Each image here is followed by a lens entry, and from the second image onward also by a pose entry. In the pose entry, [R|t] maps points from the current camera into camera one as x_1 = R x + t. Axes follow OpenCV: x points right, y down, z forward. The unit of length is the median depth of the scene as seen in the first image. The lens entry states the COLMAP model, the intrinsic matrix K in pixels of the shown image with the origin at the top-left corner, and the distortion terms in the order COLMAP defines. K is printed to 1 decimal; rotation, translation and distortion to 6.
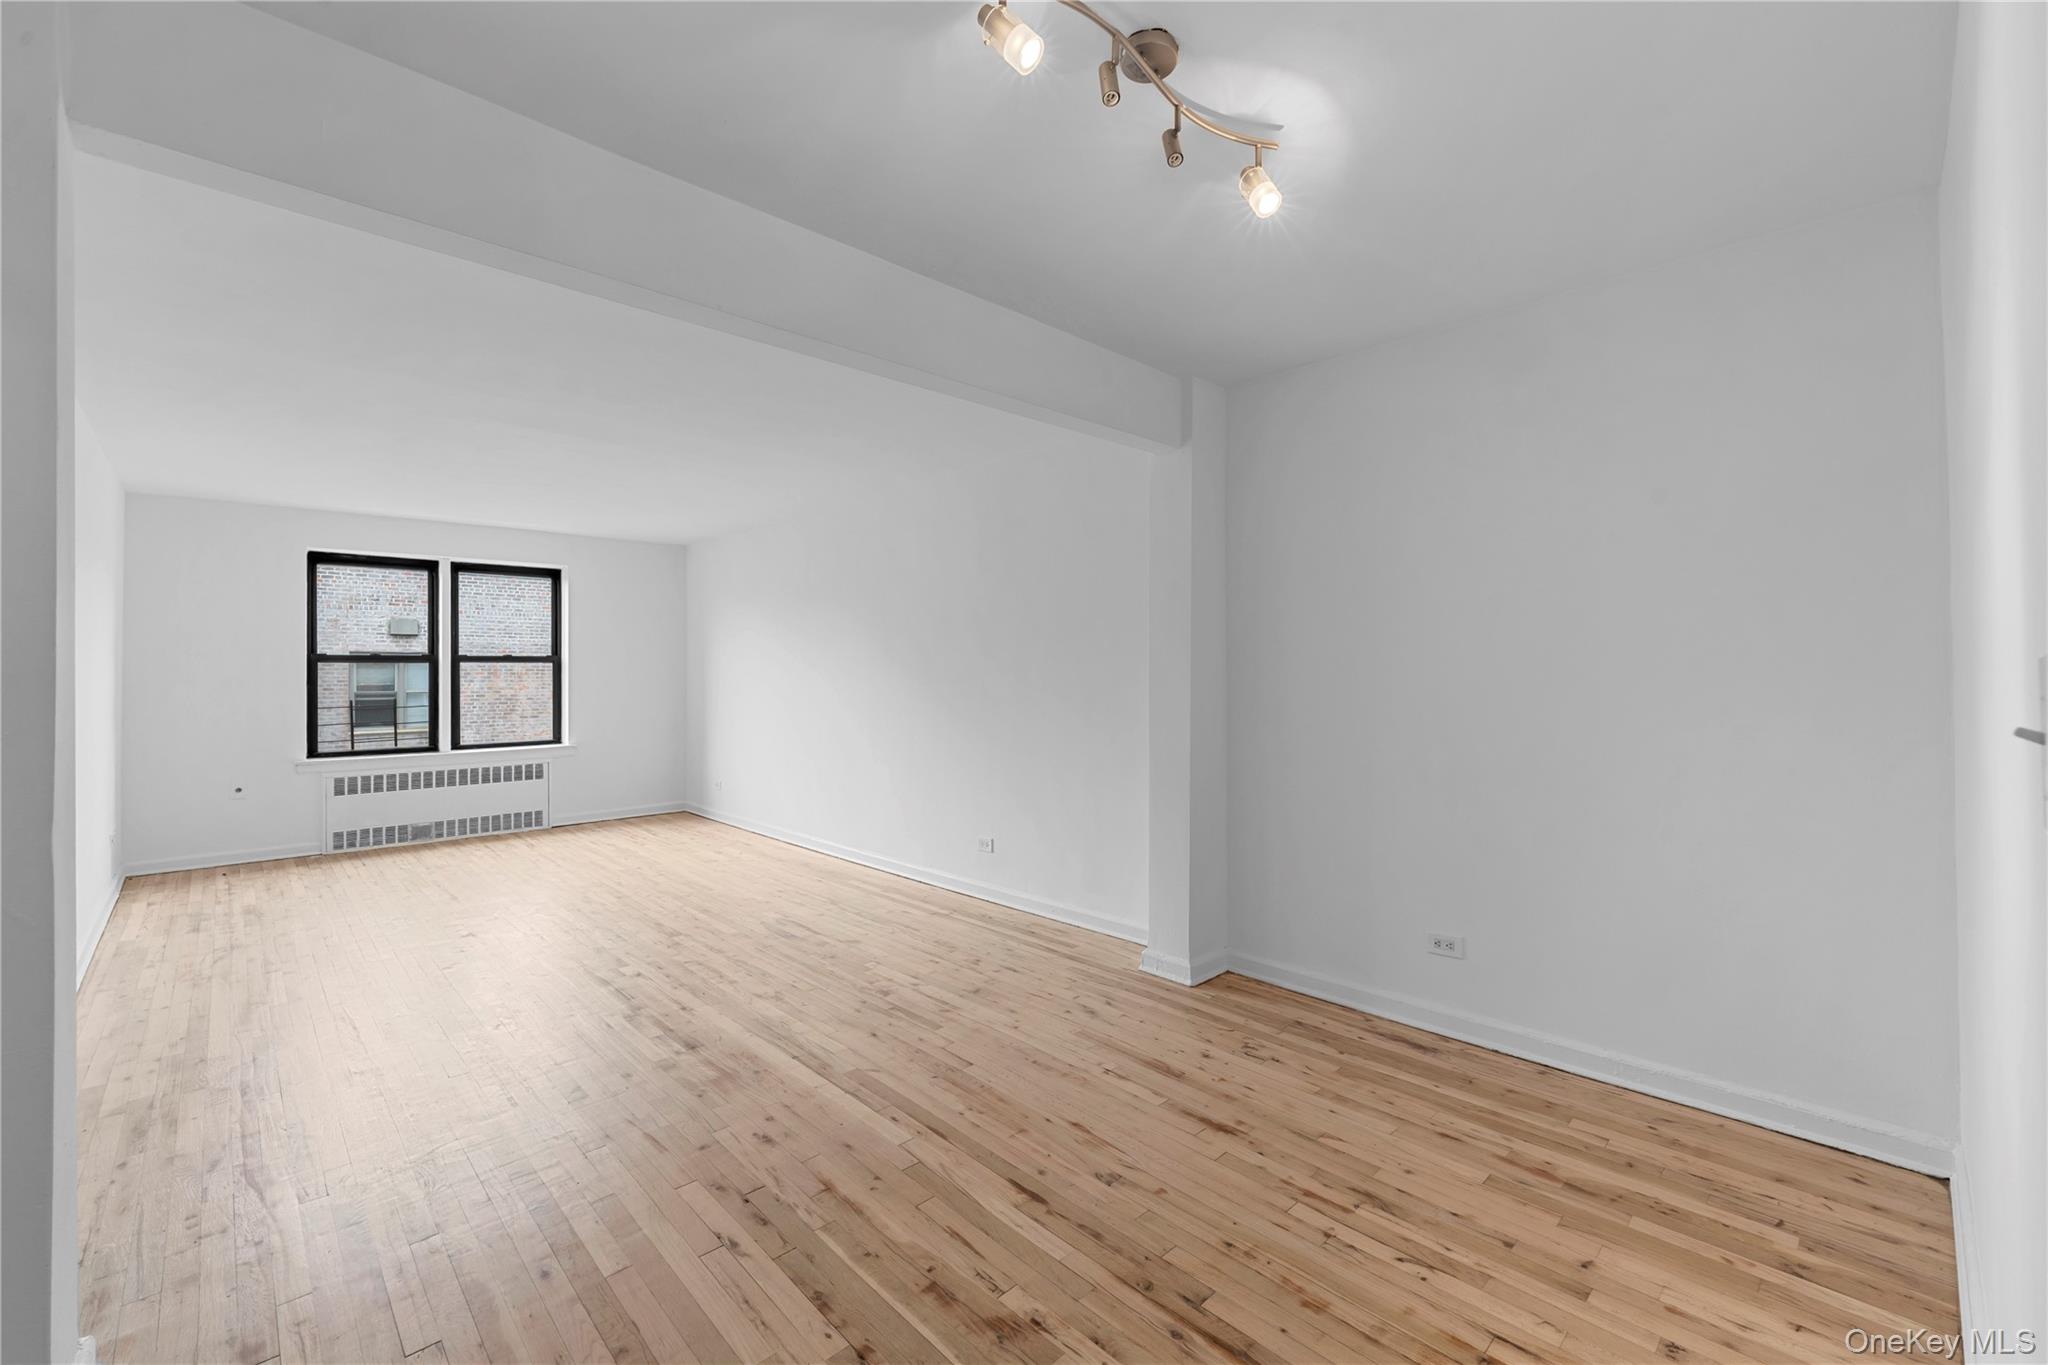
lens RADIAL K [[842.4, 0, 1029.8], [0, 842.4, 680.8], [0, 0, 1]] dist [0.000122, -0.000214]
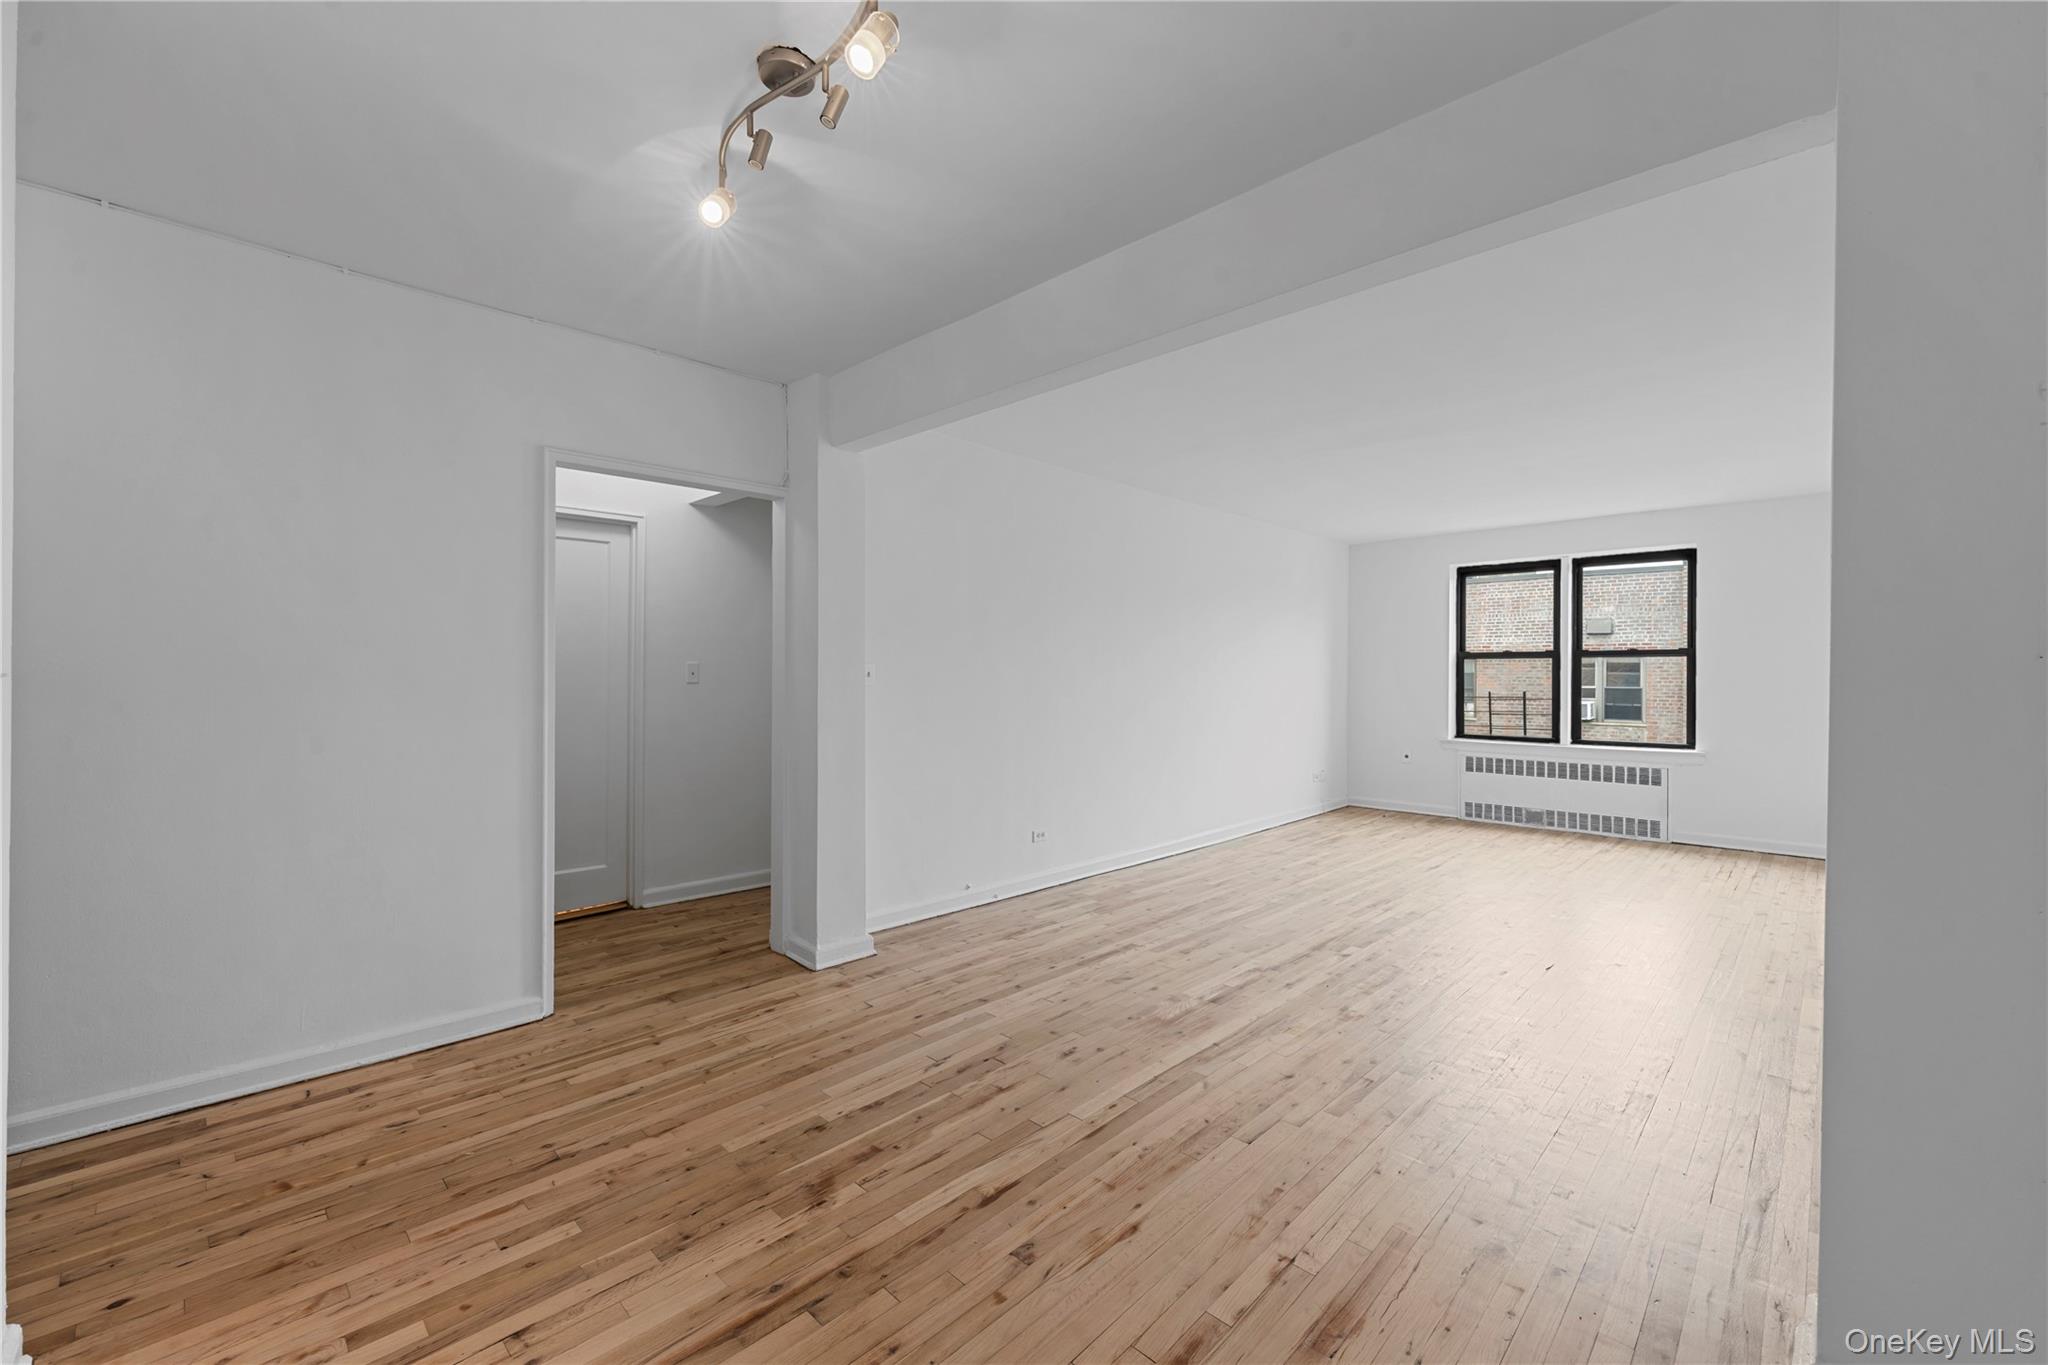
lens RADIAL K [[830.4, 0, 1027.6], [0, 830.4, 692.7], [0, 0, 1]] dist [0.000763, -0.000372]
pose [[0.038461, 0.029296, -0.998831, 0.479940], [-0.012631, 0.999505, 0.028830, 0.000051], [0.999180, 0.011507, 0.038812, 0.506088]]
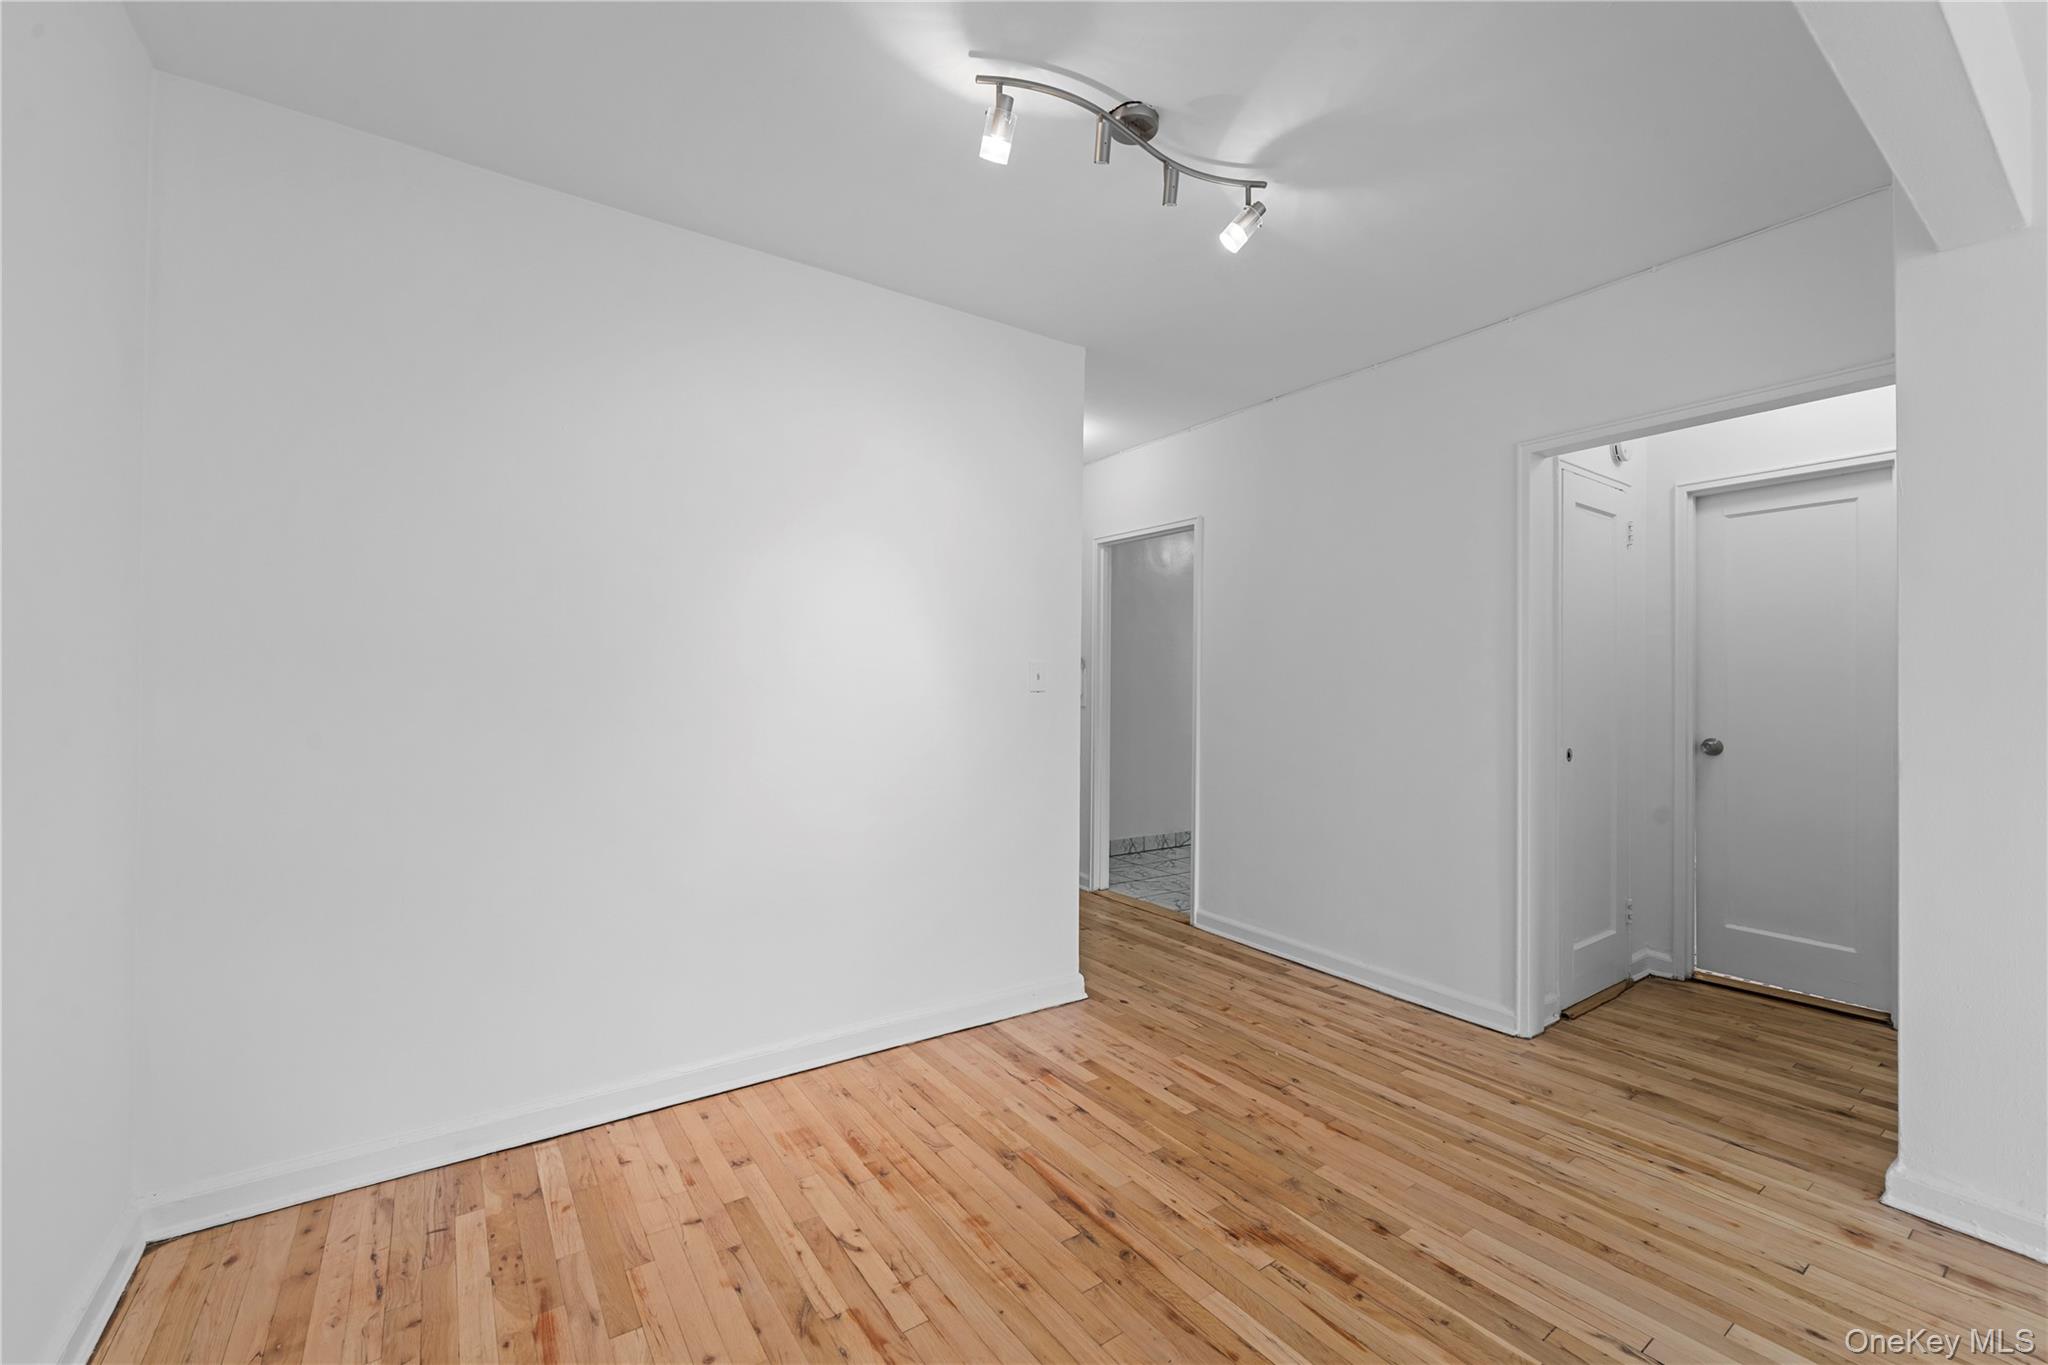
lens RADIAL K [[840.0, 0, 1031.0], [0, 840.0, 690.1], [0, 0, 1]] dist [-0.000759, -0.000338]
pose [[-0.990230, -0.003808, 0.139389, 0.049427], [-0.001924, 0.999905, 0.013642, 0.011873], [-0.139428, 0.013240, -0.990144, 0.866597]]
